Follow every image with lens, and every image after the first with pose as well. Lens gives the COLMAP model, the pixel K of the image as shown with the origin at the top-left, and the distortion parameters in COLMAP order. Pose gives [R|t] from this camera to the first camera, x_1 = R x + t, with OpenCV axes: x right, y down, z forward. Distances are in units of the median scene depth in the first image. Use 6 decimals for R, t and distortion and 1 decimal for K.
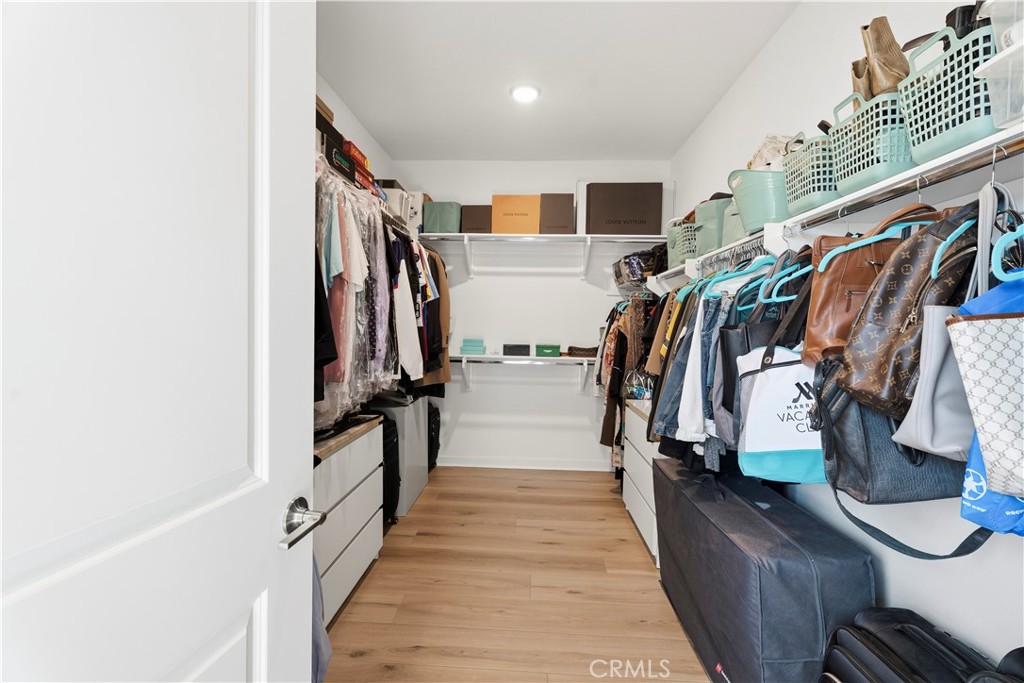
lens RADIAL K [[466.9, 0, 512.1], [0, 466.9, 340.4], [0, 0, 1]] dist [-0.000672, 0.001834]
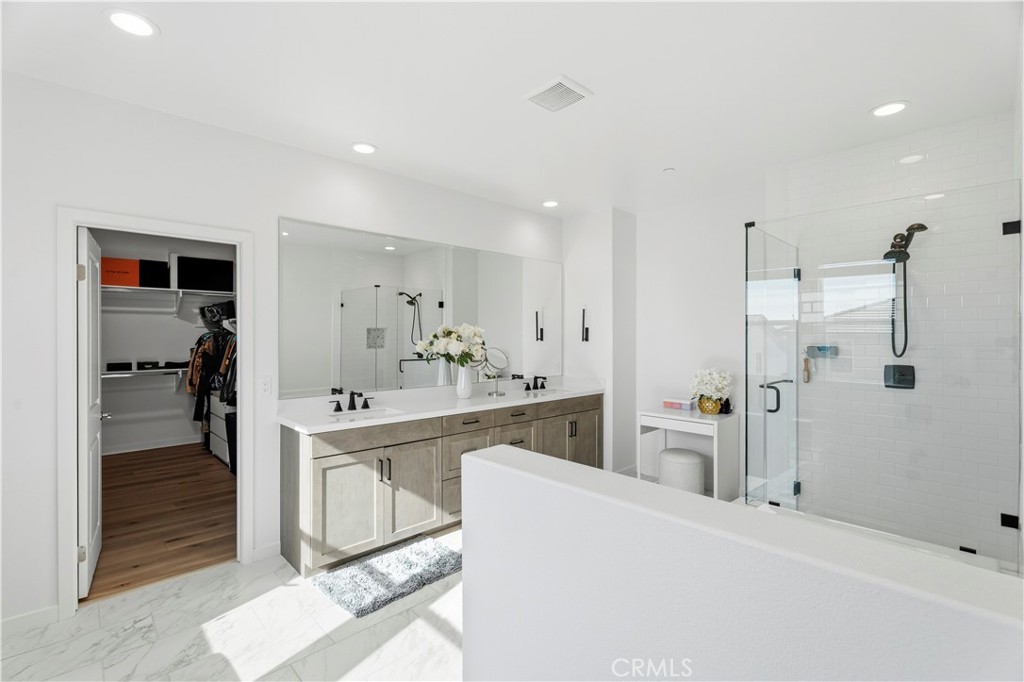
lens RADIAL K [[466.9, 0, 517.4], [0, 466.9, 338.2], [0, 0, 1]] dist [-0.000672, 0.001834]
pose [[0.690332, -0.020612, 0.723199, -0.190235], [0.030733, 0.999527, -0.000848, -0.028893], [-0.722840, 0.022812, 0.690639, -0.888811]]
